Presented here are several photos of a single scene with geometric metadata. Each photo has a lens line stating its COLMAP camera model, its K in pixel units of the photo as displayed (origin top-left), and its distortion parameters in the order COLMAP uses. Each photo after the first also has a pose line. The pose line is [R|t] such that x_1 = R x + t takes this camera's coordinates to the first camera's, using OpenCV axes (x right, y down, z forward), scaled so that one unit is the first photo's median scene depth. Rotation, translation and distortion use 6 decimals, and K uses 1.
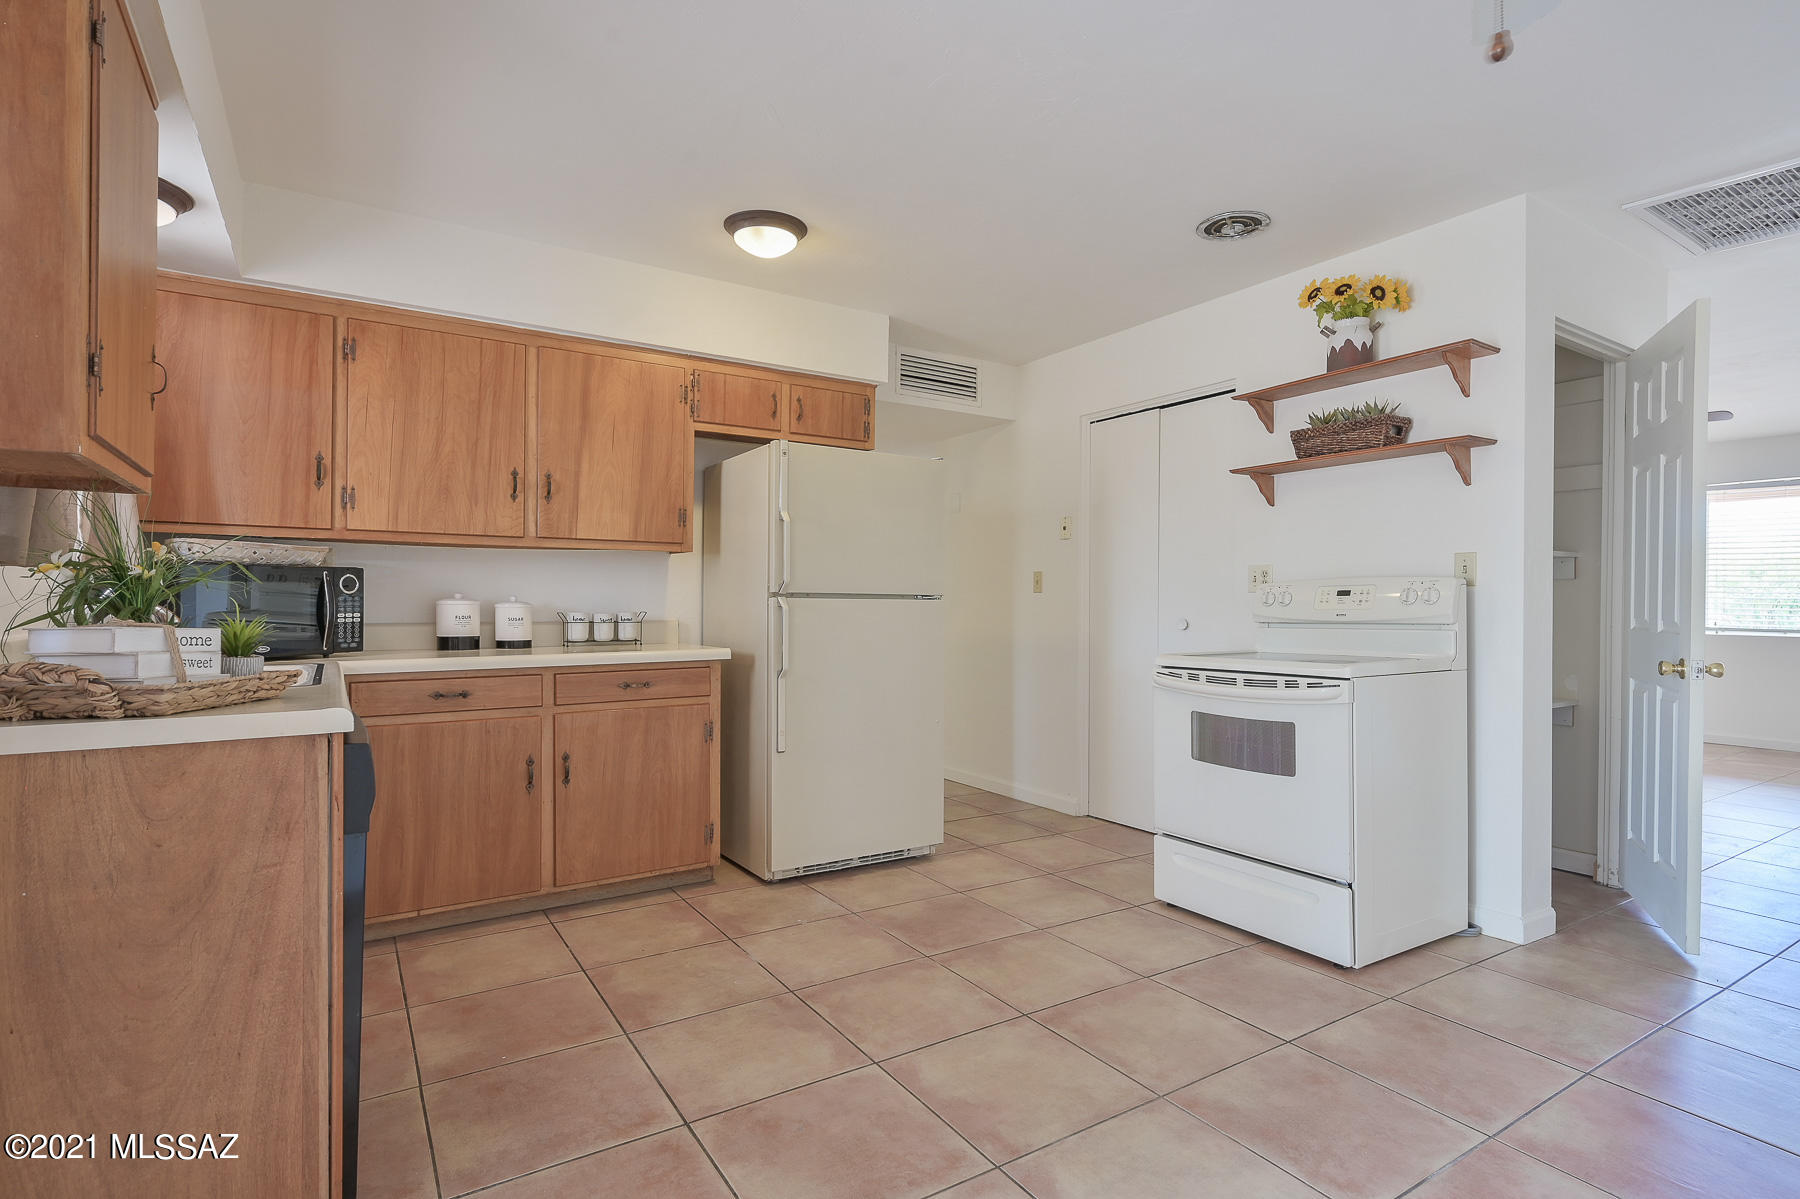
lens RADIAL K [[890.0, 0, 897.4], [0, 890.0, 605.6], [0, 0, 1]] dist [-0.002331, -0.001348]
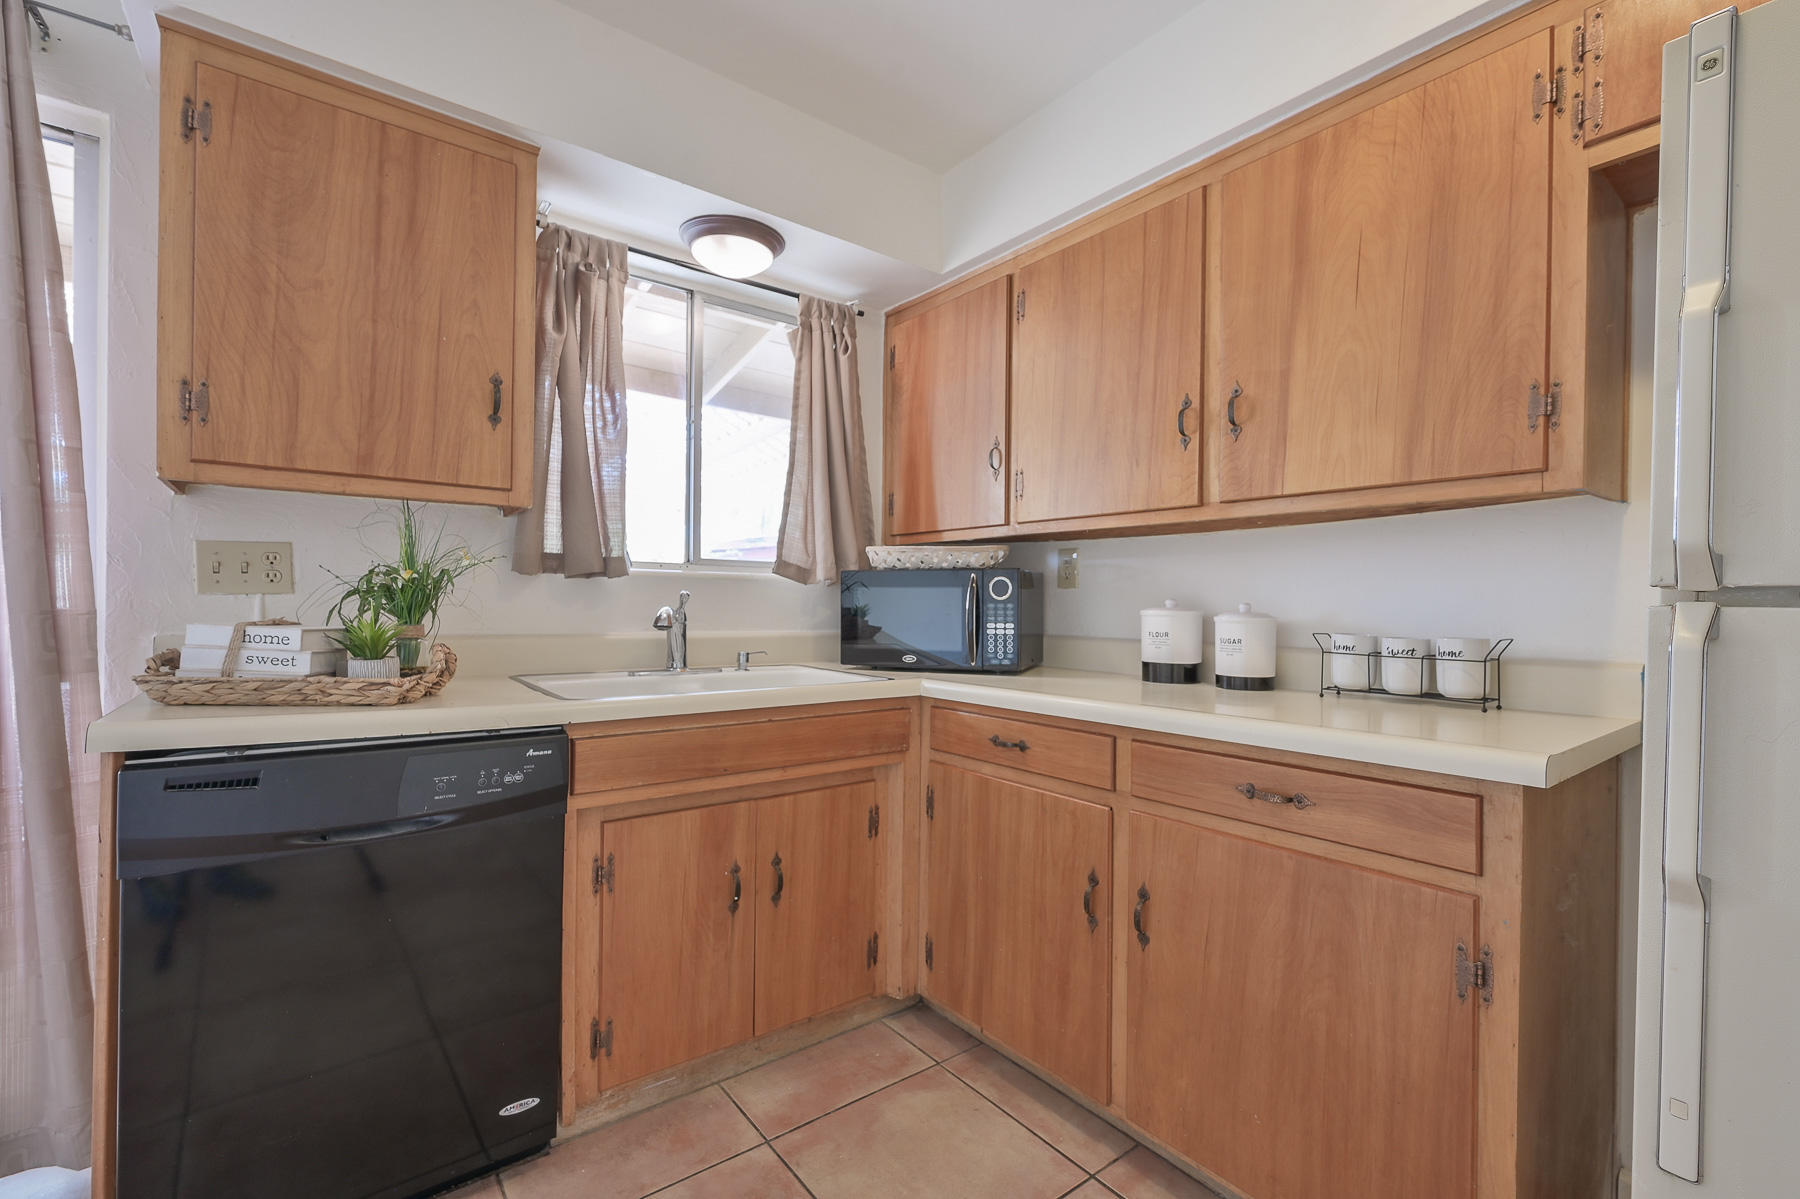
lens RADIAL K [[768.3, 0, 899.9], [0, 768.3, 606.5], [0, 0, 1]] dist [0.000153, -0.001341]
pose [[0.090265, 0.000743, -0.995917, 0.082662], [-0.016184, 0.999869, -0.000721, -0.004691], [0.995786, 0.016183, 0.090265, 0.766560]]
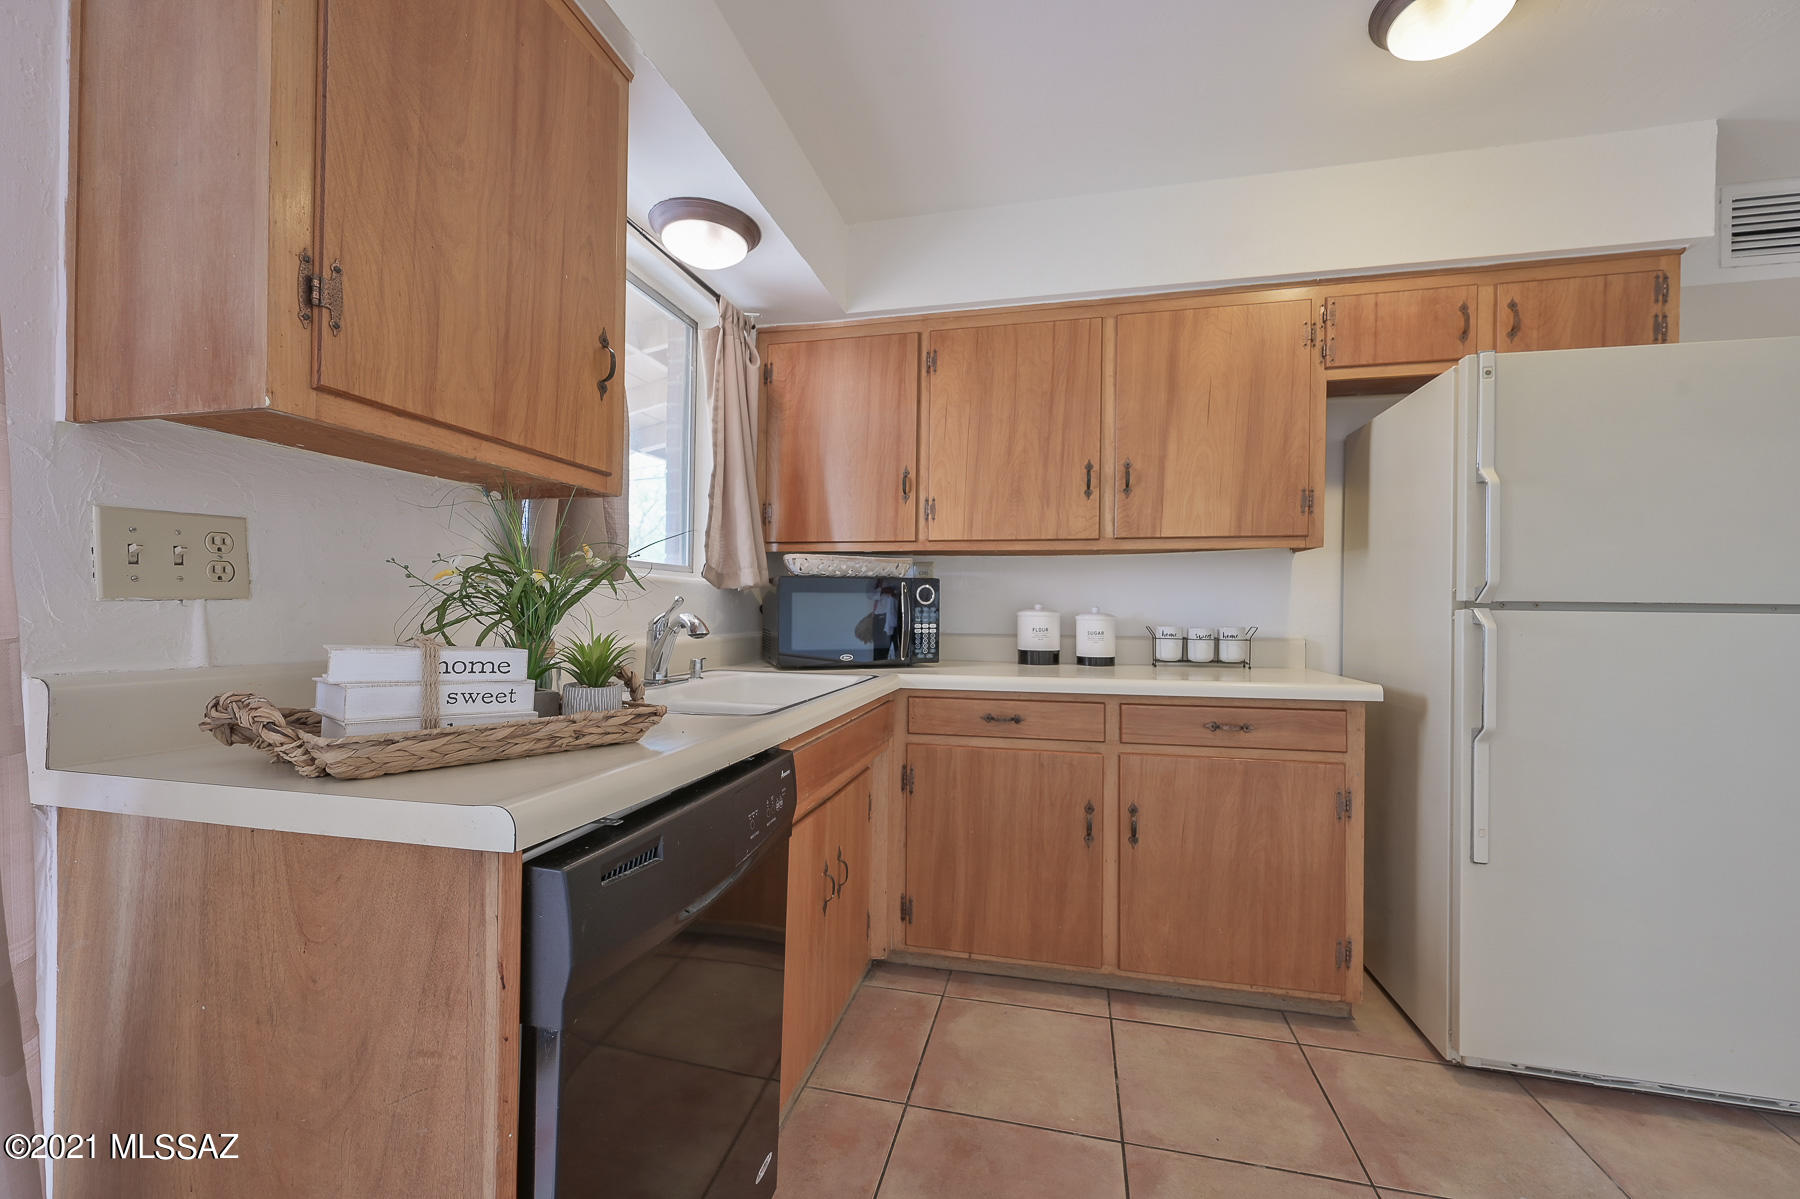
lens RADIAL K [[706.9, 0, 899.2], [0, 706.9, 606.6], [0, 0, 1]] dist [-0.002599, 0.000440]
pose [[0.694593, 0.000171, -0.719403, -0.061294], [-0.008709, 0.999929, -0.008172, -0.003728], [0.719351, 0.011942, 0.694545, 0.390384]]
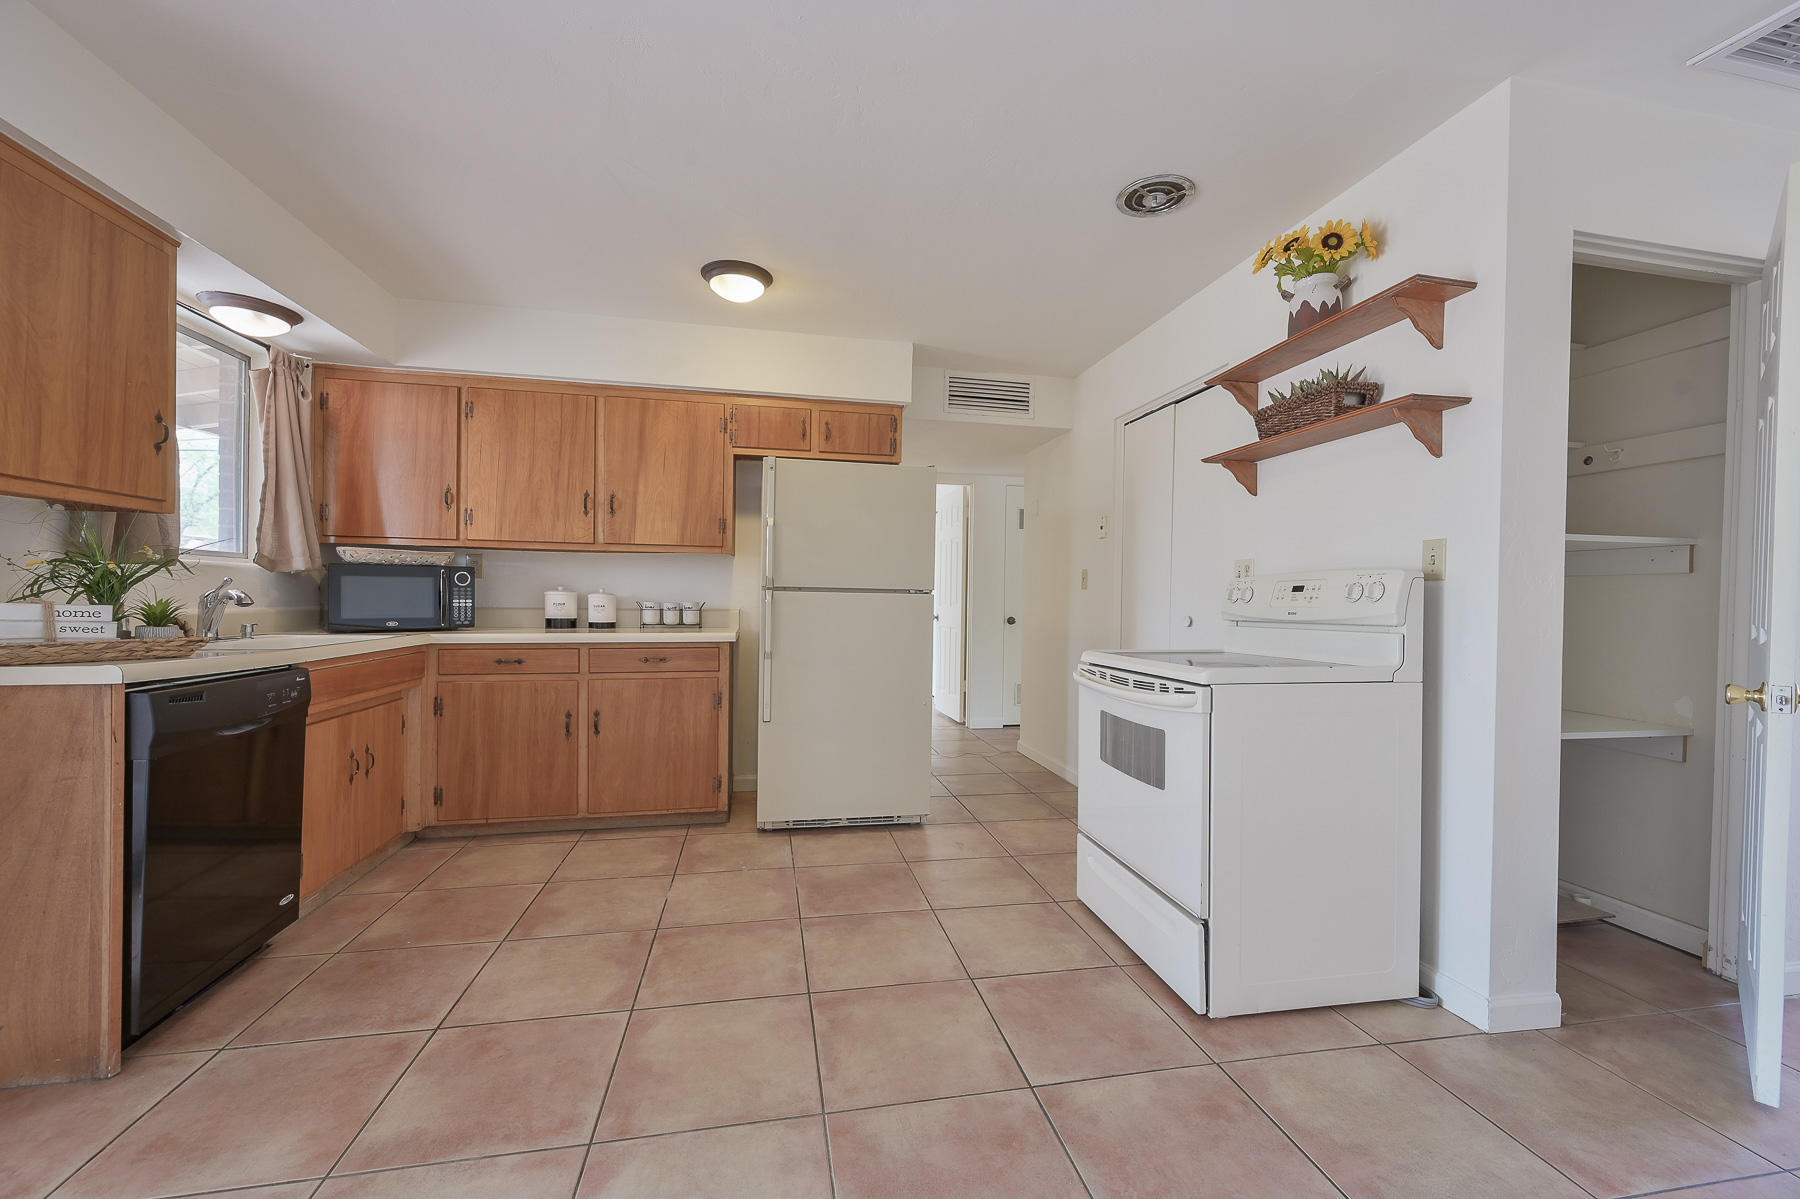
lens RADIAL K [[706.9, 0, 898.4], [0, 706.9, 606.6], [0, 0, 1]] dist [-0.002599, 0.000440]
pose [[0.932212, 0.013434, -0.361662, 0.381977], [-0.011039, 0.999901, 0.008687, 0.002000], [0.361743, -0.004106, 0.932269, 0.197109]]
